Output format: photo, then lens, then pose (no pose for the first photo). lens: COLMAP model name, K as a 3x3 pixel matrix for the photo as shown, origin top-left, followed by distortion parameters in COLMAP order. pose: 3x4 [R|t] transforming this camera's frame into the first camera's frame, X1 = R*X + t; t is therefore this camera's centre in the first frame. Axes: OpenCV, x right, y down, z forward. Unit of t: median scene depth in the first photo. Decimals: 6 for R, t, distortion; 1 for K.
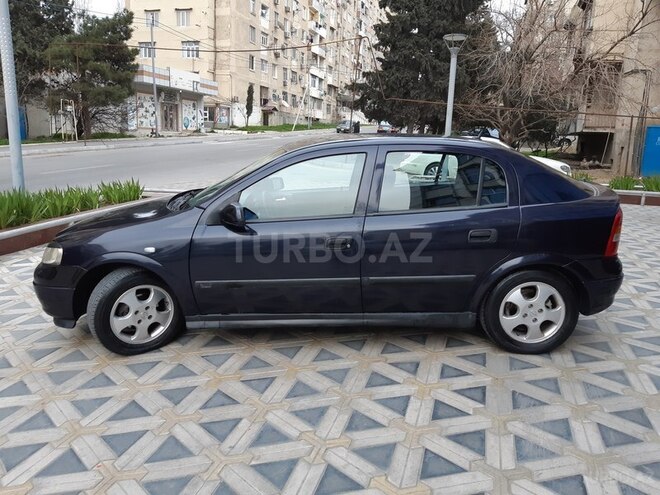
lens RADIAL K [[509.8, 0, 333.3], [0, 509.8, 251.7], [0, 0, 1]] dist [0.029205, -0.040214]
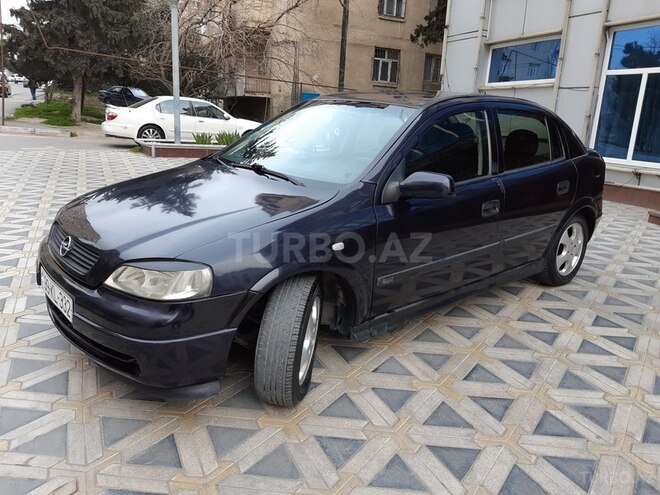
lens RADIAL K [[509.8, 0, 330.6], [0, 509.8, 247.2], [0, 0, 1]] dist [0.029205, -0.040214]
pose [[0.749941, -0.158439, 0.642251, -0.857210], [0.118481, 0.987365, 0.105229, -0.085883], [-0.650808, -0.002821, 0.759237, 0.480009]]
